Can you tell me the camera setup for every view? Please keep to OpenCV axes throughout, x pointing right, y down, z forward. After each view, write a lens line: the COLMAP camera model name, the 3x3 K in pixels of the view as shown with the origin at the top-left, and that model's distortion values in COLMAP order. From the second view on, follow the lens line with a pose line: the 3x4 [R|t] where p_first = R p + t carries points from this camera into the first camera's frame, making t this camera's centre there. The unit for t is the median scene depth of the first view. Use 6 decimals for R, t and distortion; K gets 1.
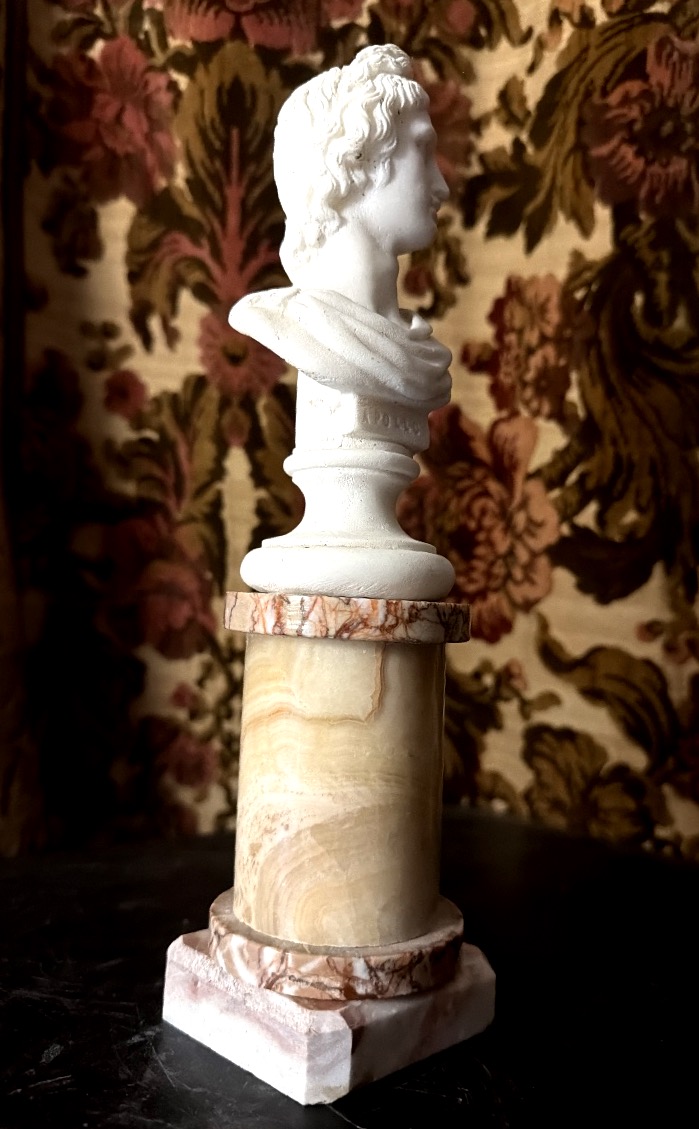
lens RADIAL K [[868.8, 0, 369.3], [0, 868.8, 568.4], [0, 0, 1]] dist [0.039717, -0.110979]
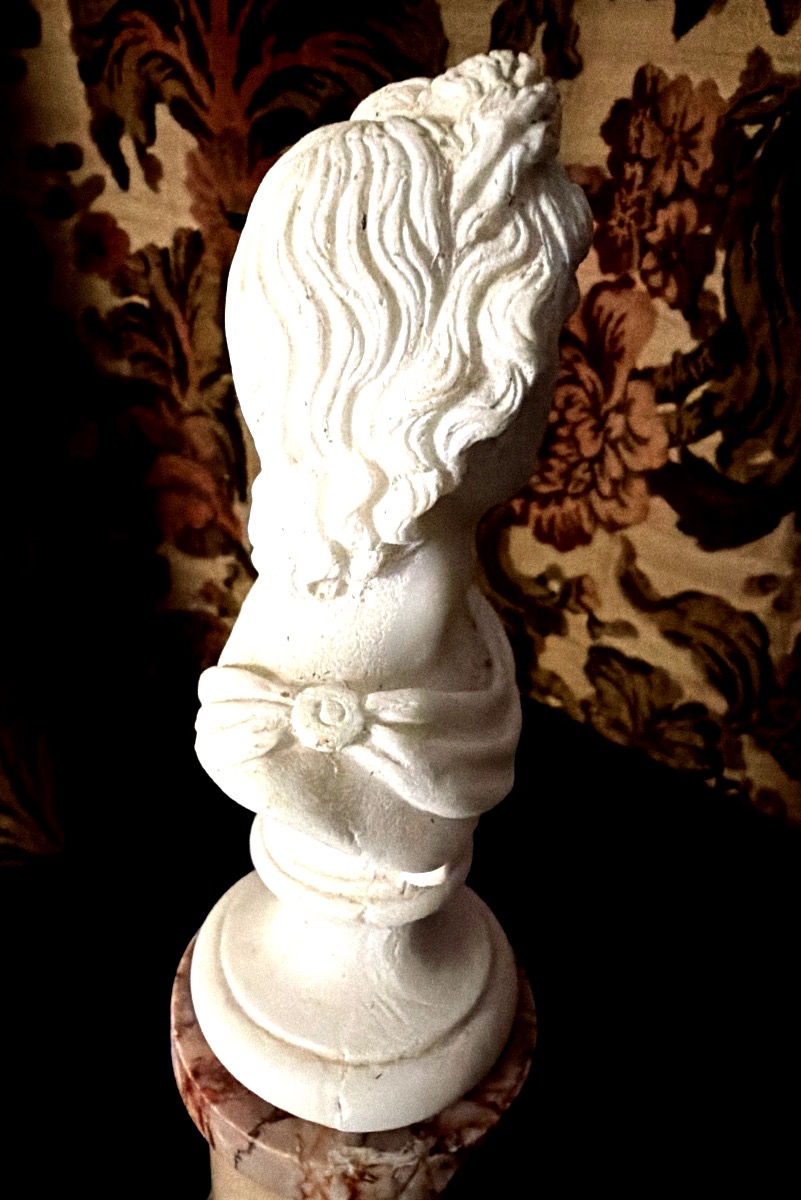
lens RADIAL K [[861.3, 0, 342.4], [0, 861.3, 605.6], [0, 0, 1]] dist [-0.016829, 0.004753]
pose [[0.994949, 0.029720, -0.095879, 0.009806], [0.016640, 0.893114, 0.449523, -0.270364], [0.098991, -0.448848, 0.888108, 0.233137]]
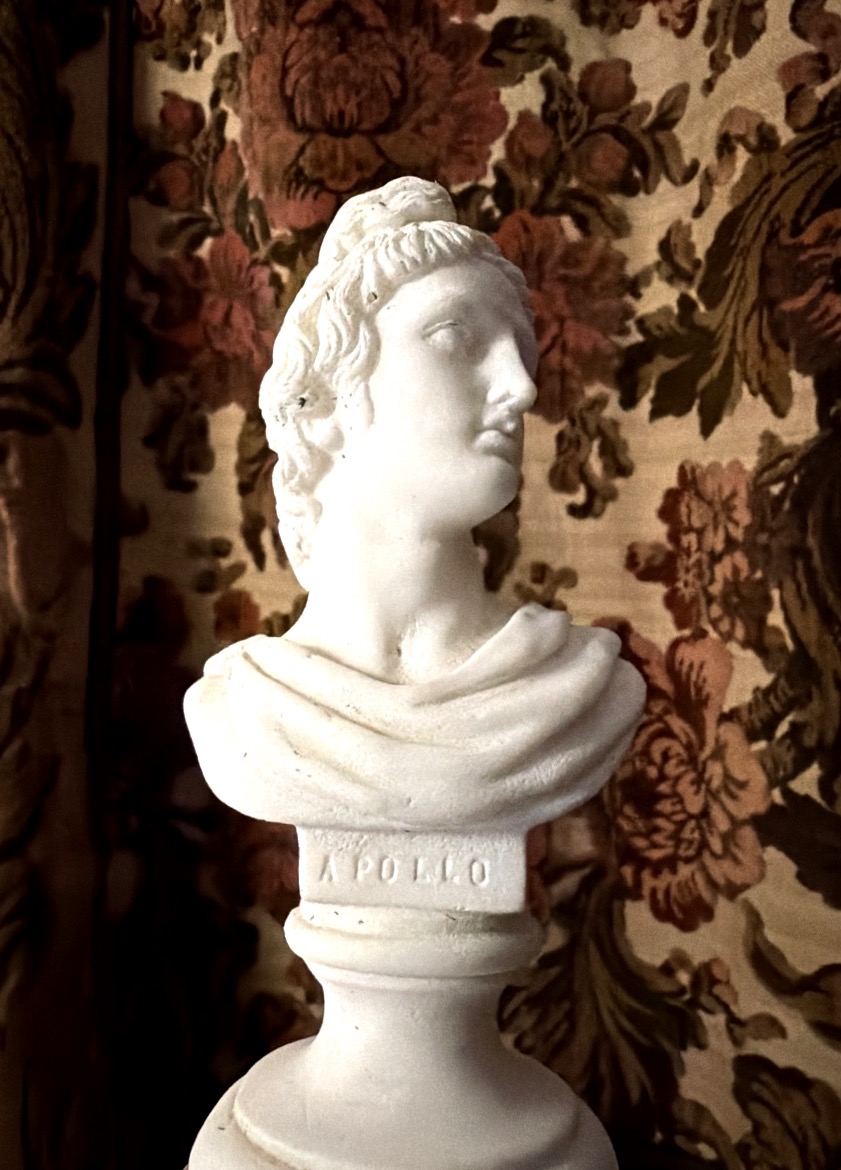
lens RADIAL K [[854.7, 0, 404.3], [0, 854.7, 591.9], [0, 0, 1]] dist [0.001193, -0.006498]
pose [[0.974811, -0.029308, -0.221097, 0.082858], [0.003426, 0.993179, -0.116549, -0.131753], [0.223005, 0.112855, 0.968263, 0.211569]]
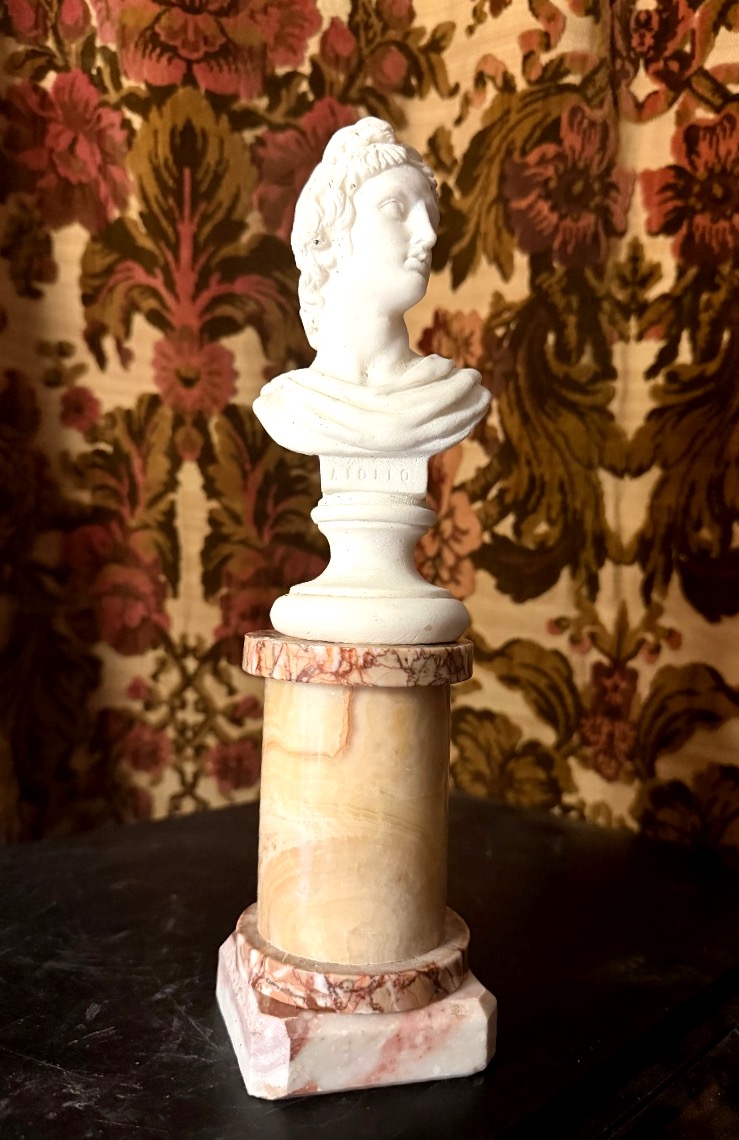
lens RADIAL K [[861.6, 0, 369.5], [0, 861.6, 570.0], [0, 0, 1]] dist [0.049489, -0.131317]
pose [[0.994781, -0.008526, 0.101677, -0.040271], [0.004100, 0.999038, 0.043658, -0.051707], [-0.101951, -0.043013, 0.993859, -0.101199]]
